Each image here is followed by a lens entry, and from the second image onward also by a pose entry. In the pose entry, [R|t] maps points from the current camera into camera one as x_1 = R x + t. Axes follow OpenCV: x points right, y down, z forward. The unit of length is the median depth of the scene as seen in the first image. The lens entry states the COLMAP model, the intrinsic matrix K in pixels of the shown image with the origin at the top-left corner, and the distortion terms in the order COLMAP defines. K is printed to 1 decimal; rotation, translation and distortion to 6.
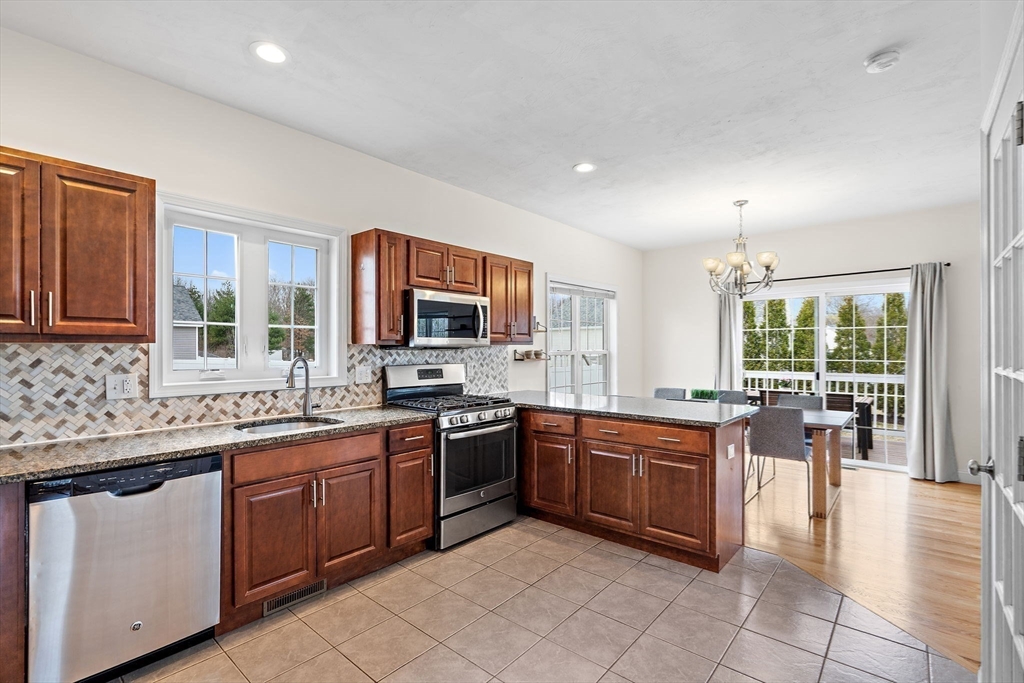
lens RADIAL K [[466.2, 0, 514.7], [0, 466.2, 347.9], [0, 0, 1]] dist [-0.006723, 0.002432]
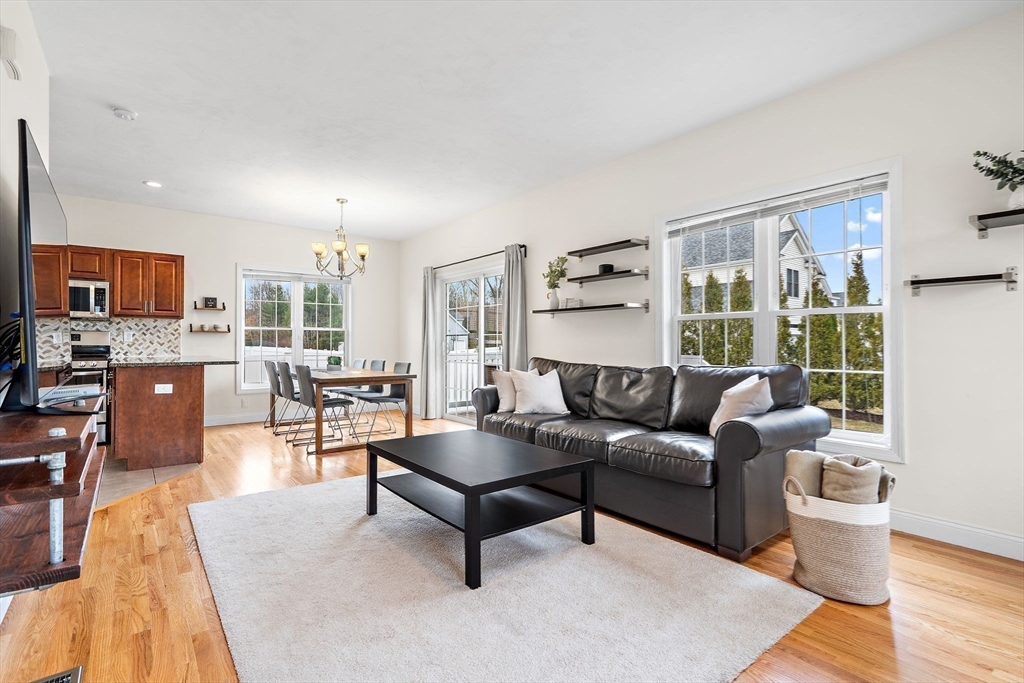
lens RADIAL K [[466.2, 0, 507.4], [0, 466.2, 343.1], [0, 0, 1]] dist [-0.006723, 0.002432]
pose [[0.984262, 0.006249, -0.176605, 1.504006], [-0.005243, 0.999967, 0.006166, 0.062839], [0.176638, -0.005143, 0.984262, -0.155389]]
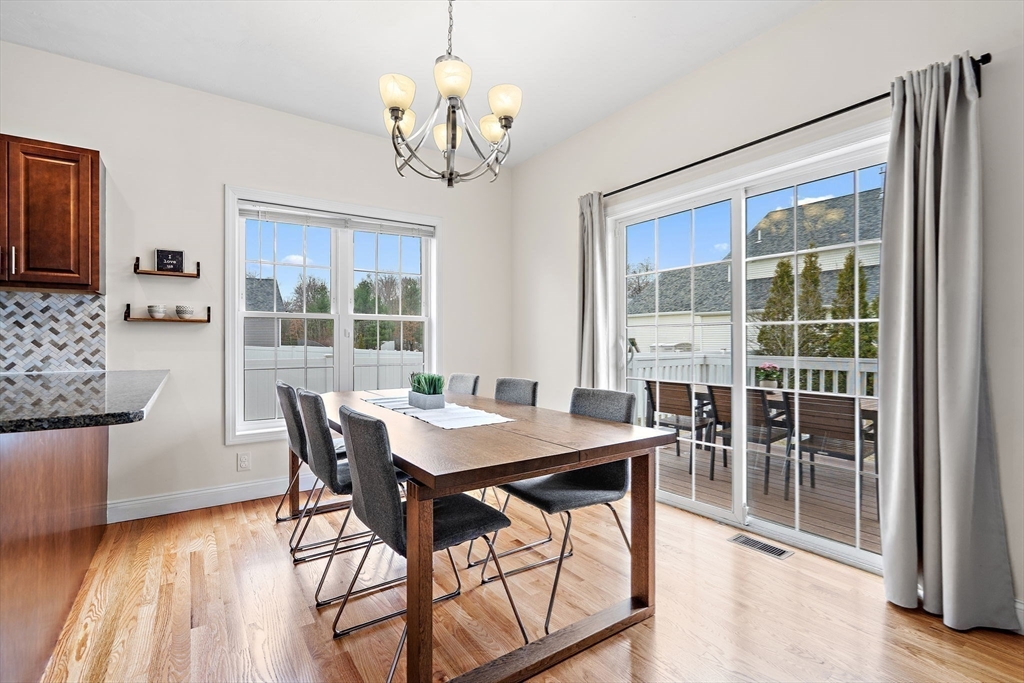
lens RADIAL K [[466.2, 0, 510.1], [0, 466.2, 342.7], [0, 0, 1]] dist [-0.006723, 0.002432]
pose [[0.967273, 0.006429, -0.253655, 0.895342], [-0.004078, 0.999944, 0.009795, 0.065949], [0.253704, -0.008440, 0.967245, 0.731066]]
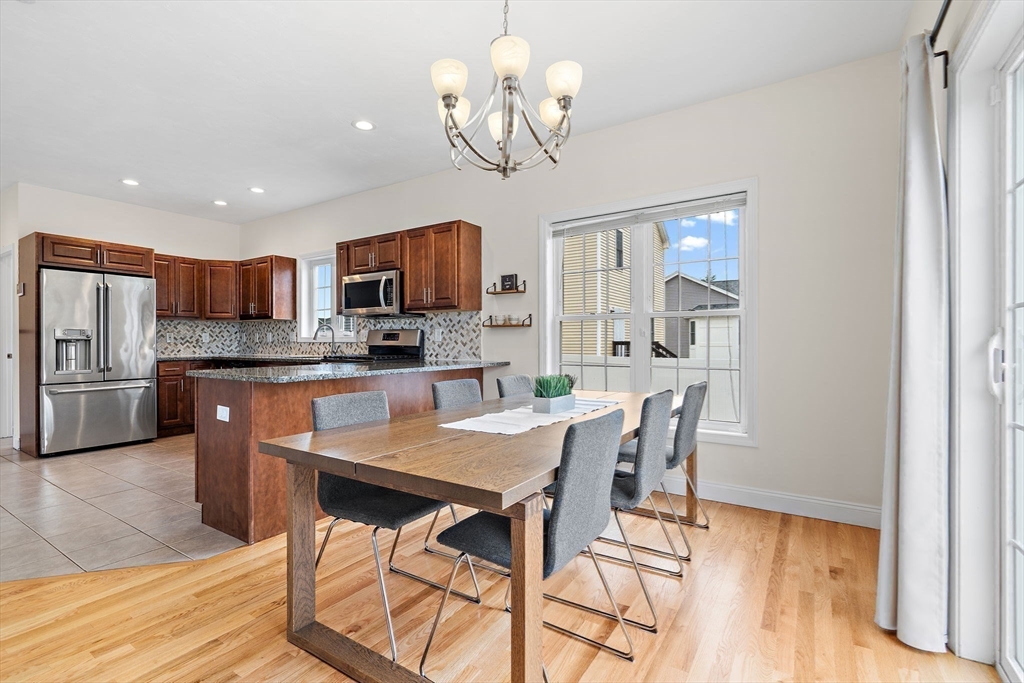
lens RADIAL K [[466.2, 0, 504.5], [0, 466.2, 342.1], [0, 0, 1]] dist [-0.006723, 0.002432]
pose [[0.128772, 0.005344, -0.991660, 1.251838], [0.004994, 0.999969, 0.006037, 0.070051], [0.991662, -0.005729, 0.128742, 1.251980]]
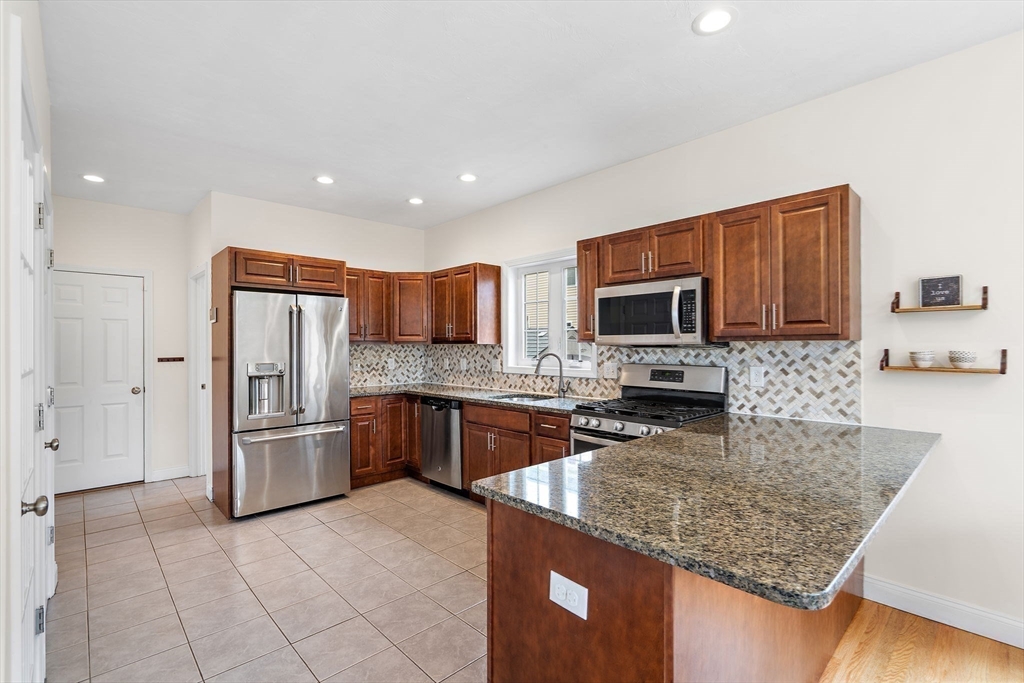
lens RADIAL K [[466.2, 0, 504.1], [0, 466.2, 343.6], [0, 0, 1]] dist [-0.006723, 0.002432]
pose [[-0.116069, 0.001507, -0.993240, 0.784884], [0.008729, 0.999962, 0.000497, -0.007992], [0.993203, -0.008613, -0.116078, 0.873330]]
